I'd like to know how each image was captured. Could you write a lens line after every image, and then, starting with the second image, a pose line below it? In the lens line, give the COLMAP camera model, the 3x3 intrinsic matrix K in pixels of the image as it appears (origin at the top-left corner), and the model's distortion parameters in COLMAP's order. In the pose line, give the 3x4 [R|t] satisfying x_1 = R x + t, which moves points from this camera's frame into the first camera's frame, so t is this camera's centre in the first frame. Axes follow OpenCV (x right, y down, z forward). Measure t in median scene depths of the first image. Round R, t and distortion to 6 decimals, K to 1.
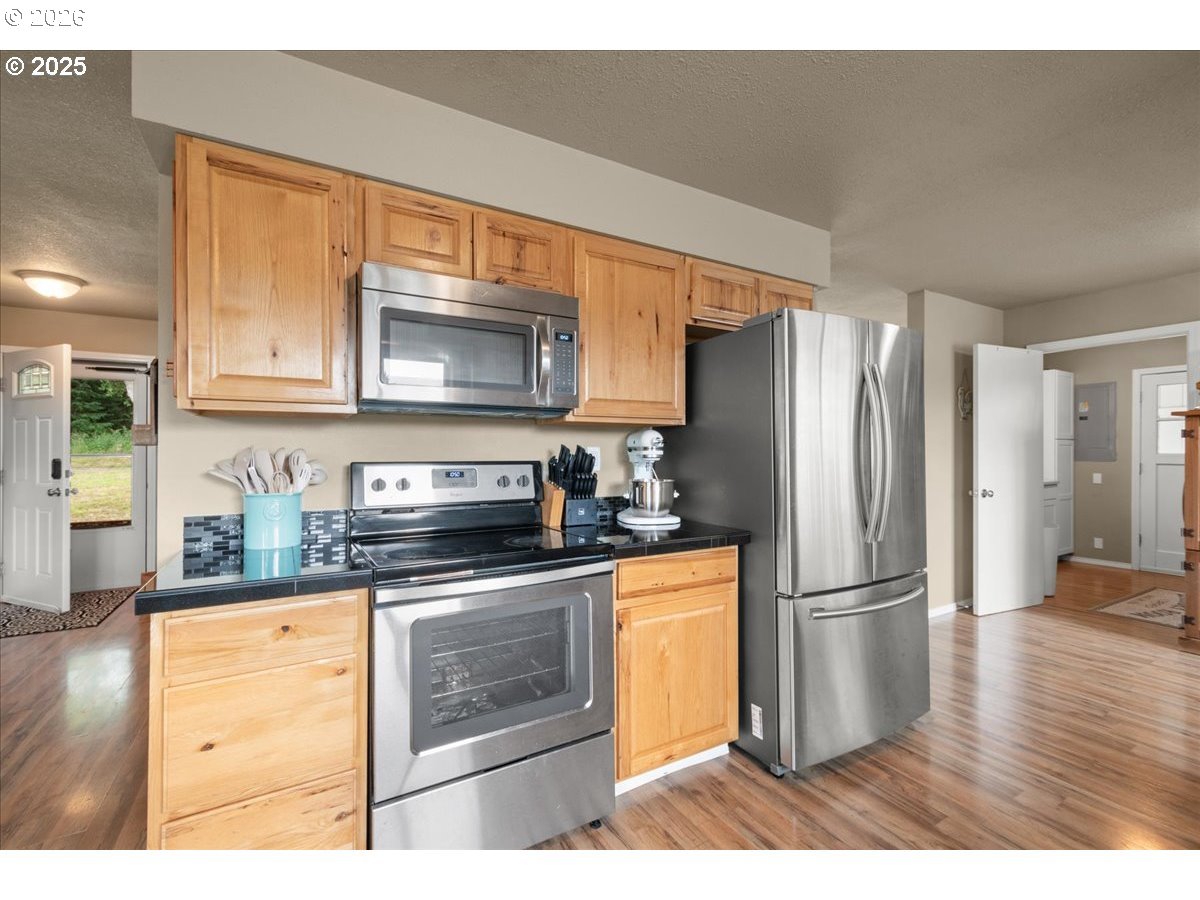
lens RADIAL K [[529.1, 0, 597.7], [0, 529.1, 445.2], [0, 0, 1]] dist [0.011053, -0.000777]
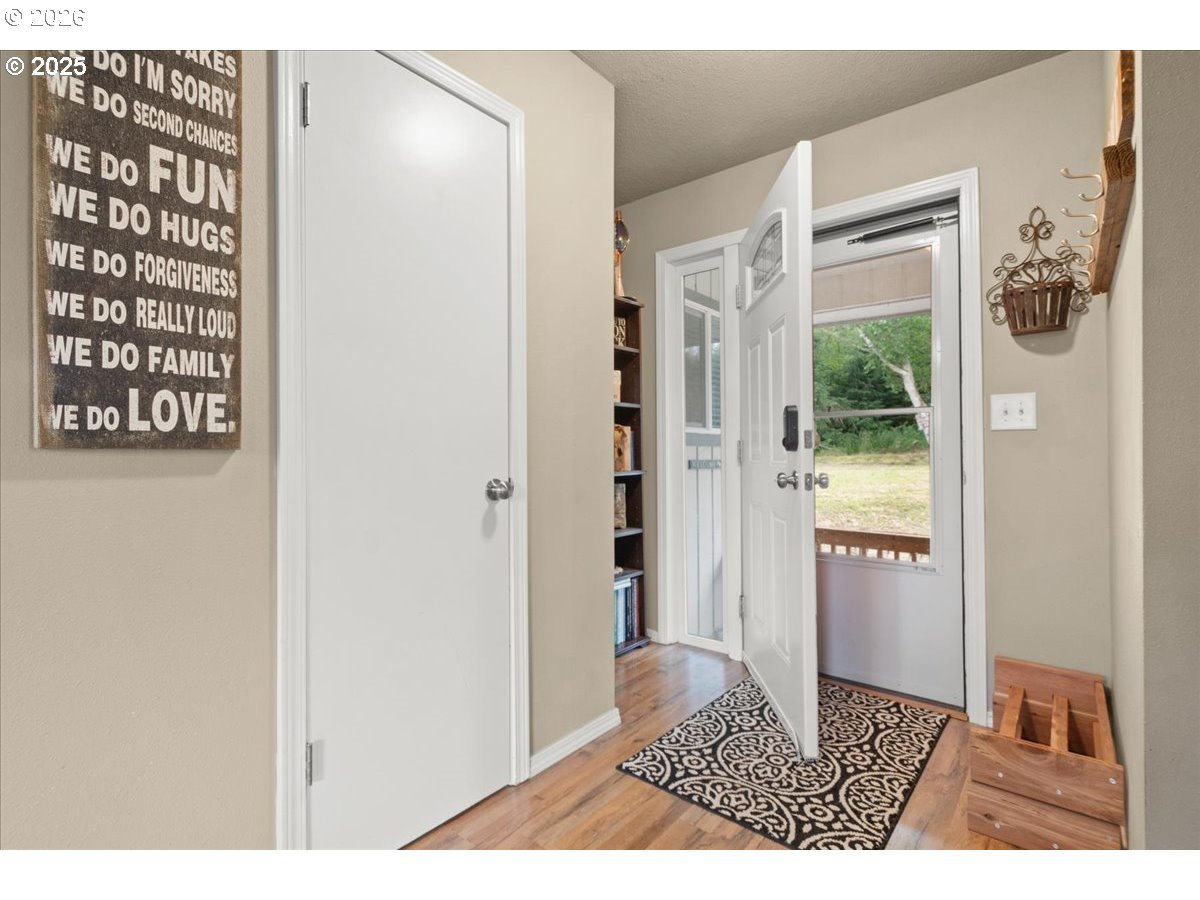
lens RADIAL K [[562.4, 0, 595.0], [0, 562.4, 445.4], [0, 0, 1]] dist [0.017707, -0.000061]
pose [[0.341635, -0.012191, -0.939754, -0.393178], [0.007867, 0.999918, -0.010111, 0.039154], [0.939800, -0.003939, 0.341703, 0.430821]]
